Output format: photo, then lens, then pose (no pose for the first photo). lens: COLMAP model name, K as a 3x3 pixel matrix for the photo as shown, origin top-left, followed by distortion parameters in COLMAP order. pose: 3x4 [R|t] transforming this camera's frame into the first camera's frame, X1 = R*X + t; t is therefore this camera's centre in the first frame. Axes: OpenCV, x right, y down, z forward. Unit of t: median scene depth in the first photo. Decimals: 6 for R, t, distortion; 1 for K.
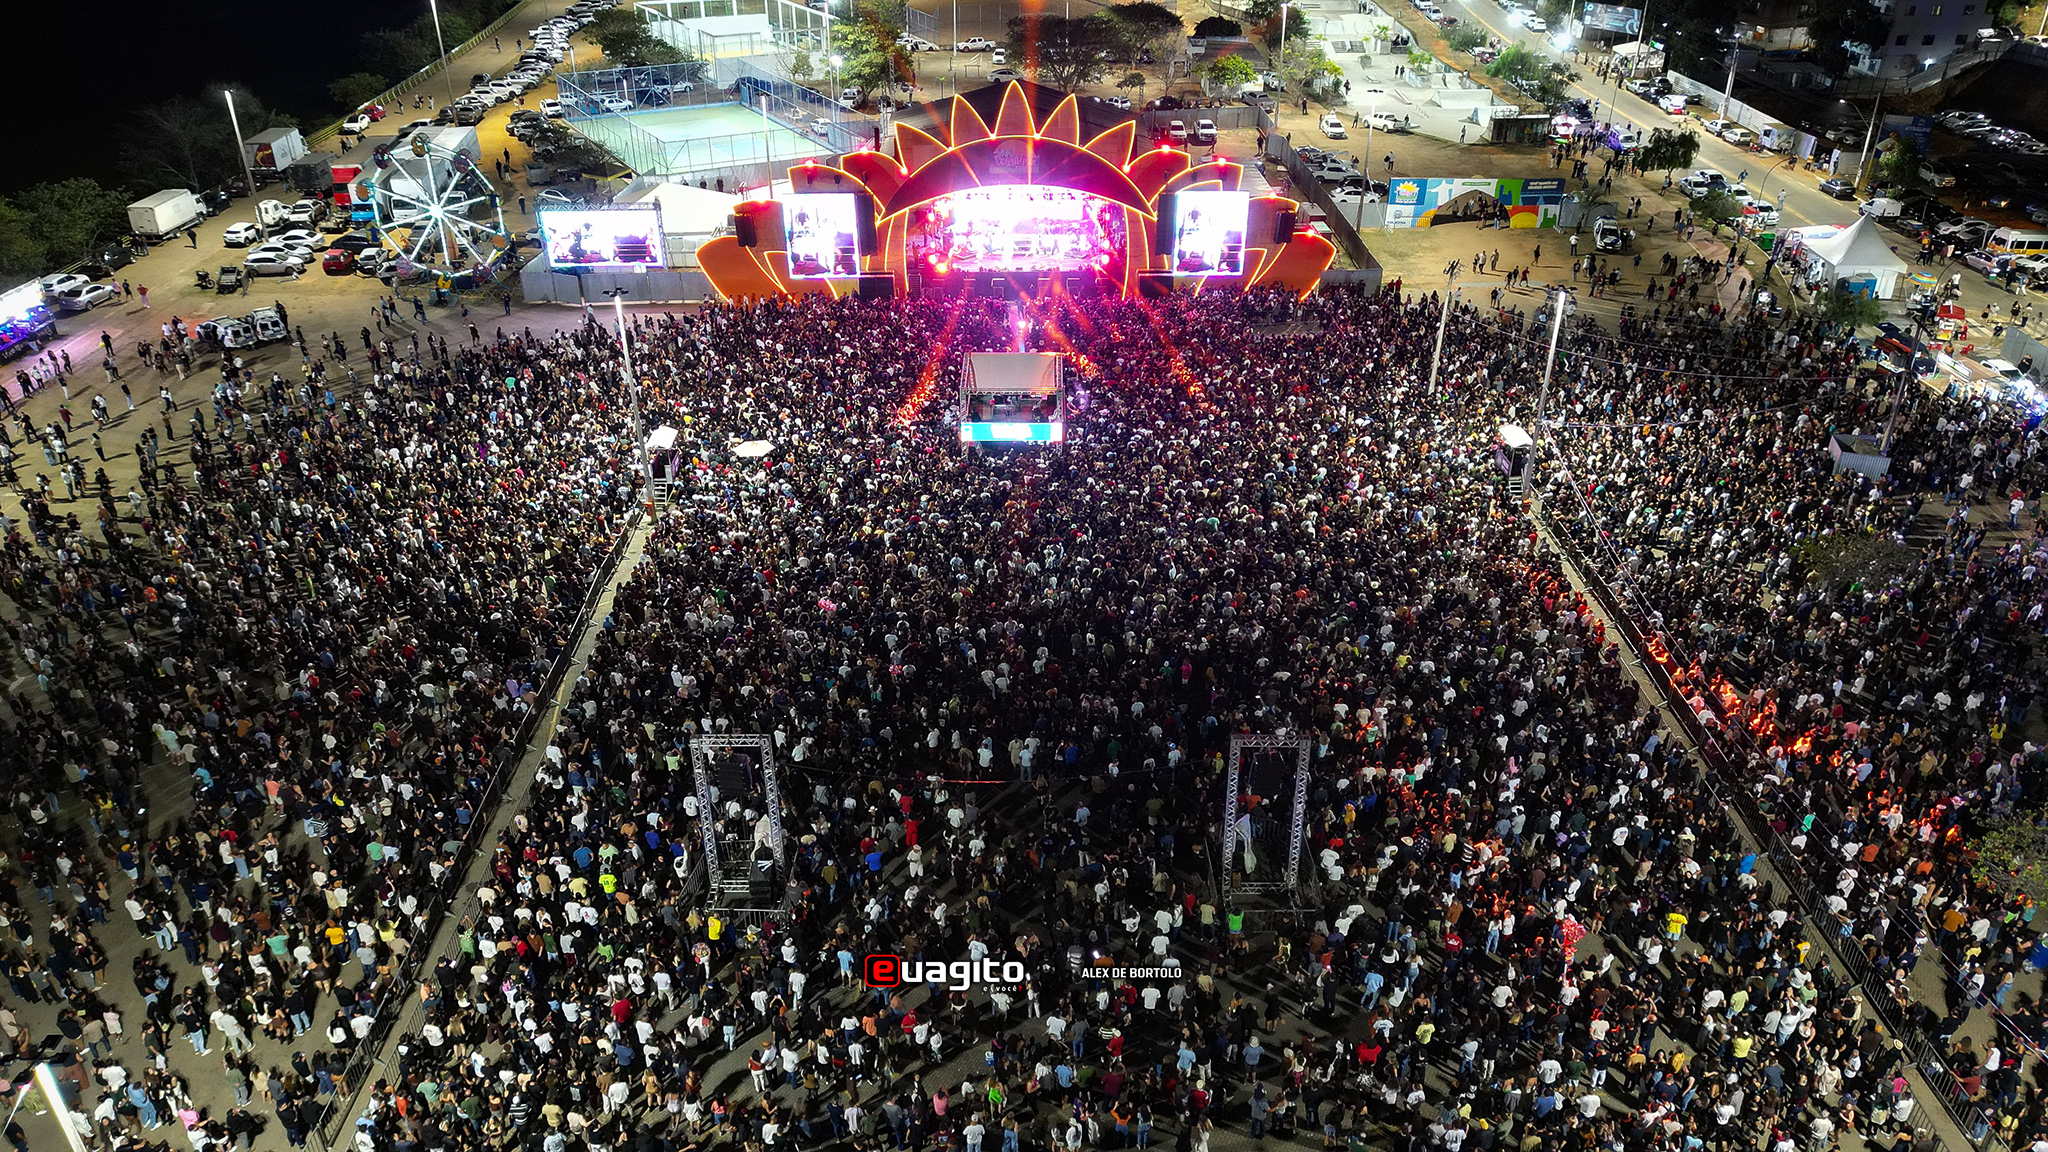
lens RADIAL K [[1433.3, 0, 1026.5], [0, 1433.3, 575.4], [0, 0, 1]] dist [0.073055, -0.073686]
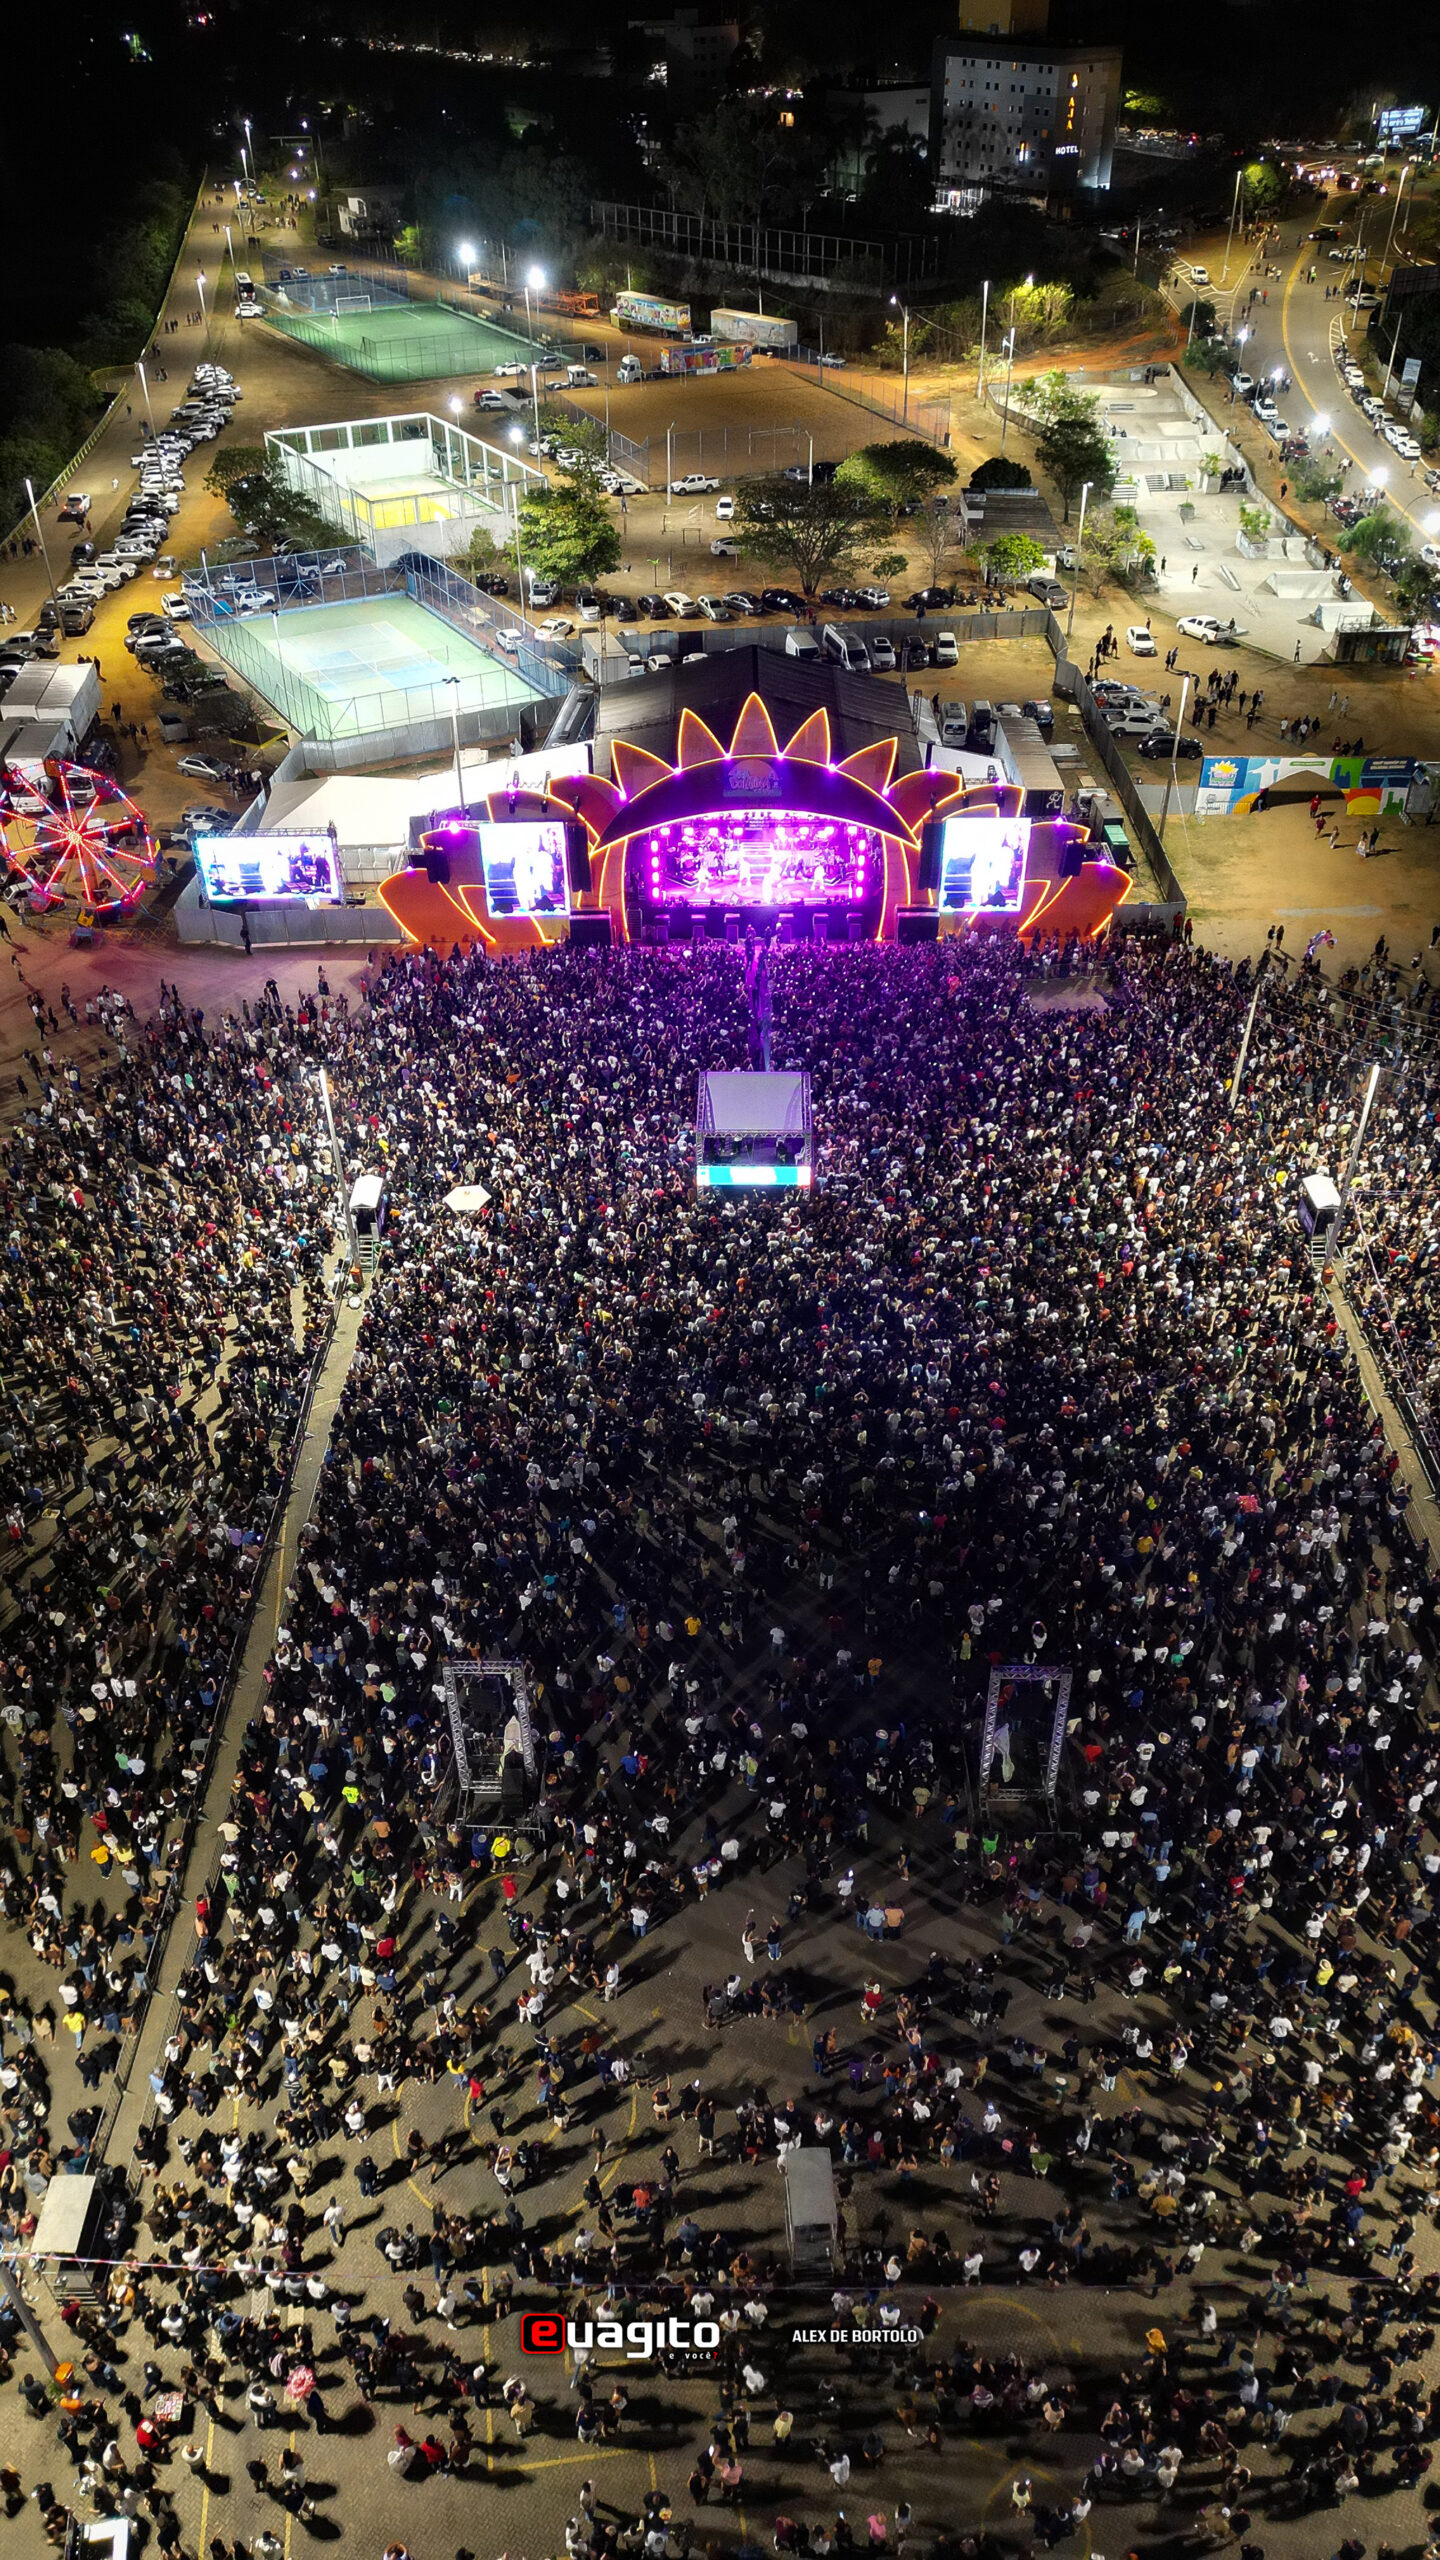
lens RADIAL K [[1791.6, 0, 714.9], [0, 1791.6, 1273.5], [0, 0, 1]] dist [0.073055, -0.073686]
pose [[0.999873, 0.003732, -0.015514, -0.012846], [-0.001469, 0.989662, 0.143415, -0.149468], [0.015889, -0.143374, 0.989541, -0.082864]]
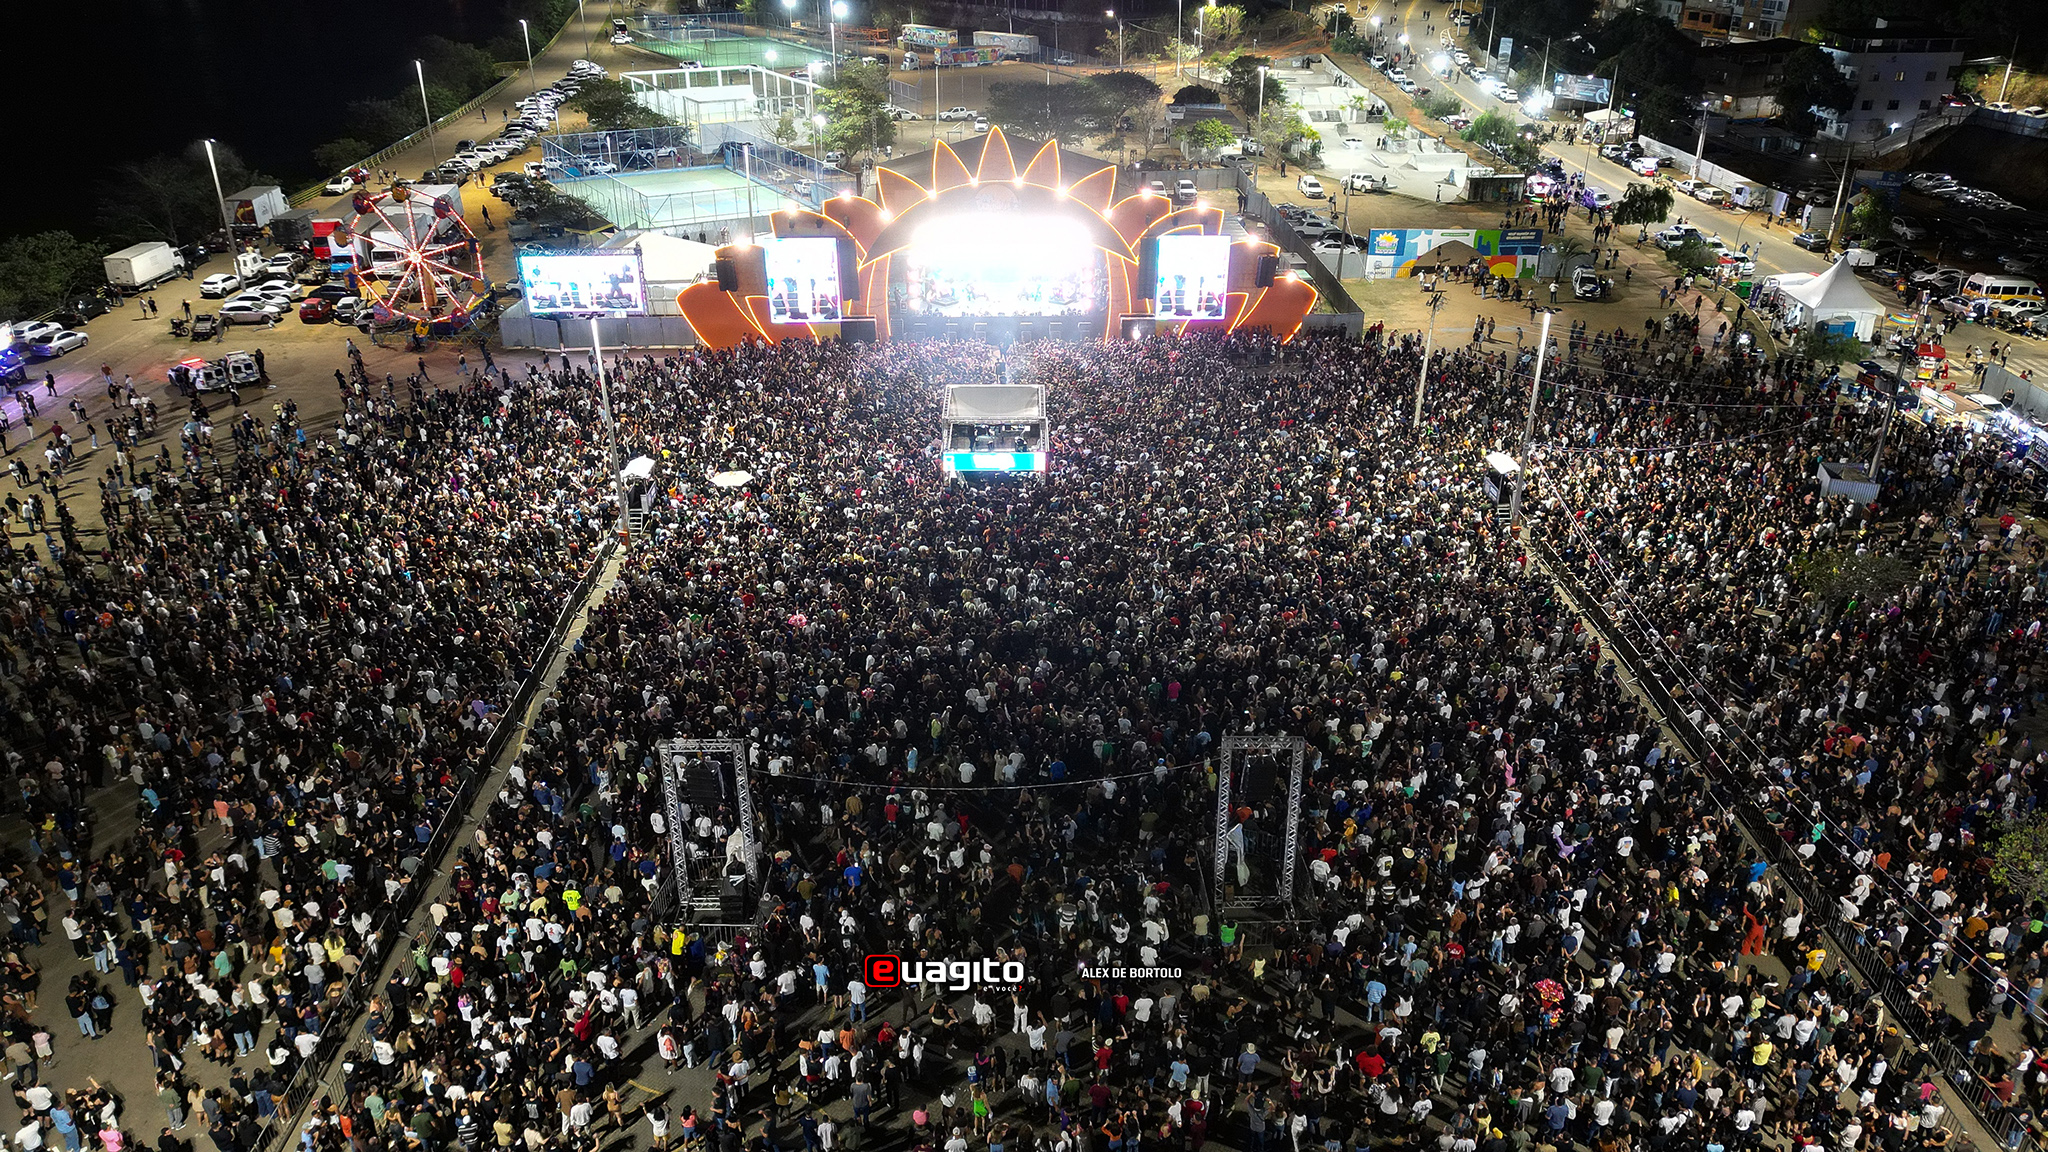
lens RADIAL K [[1433.3, 0, 1026.5], [0, 1433.3, 575.4], [0, 0, 1]] dist [0.073055, -0.073686]
pose [[0.999927, -0.004263, 0.011301, 0.000295], [0.004906, 0.998334, -0.057492, 0.026052], [-0.011037, 0.057544, 0.998282, 0.014442]]
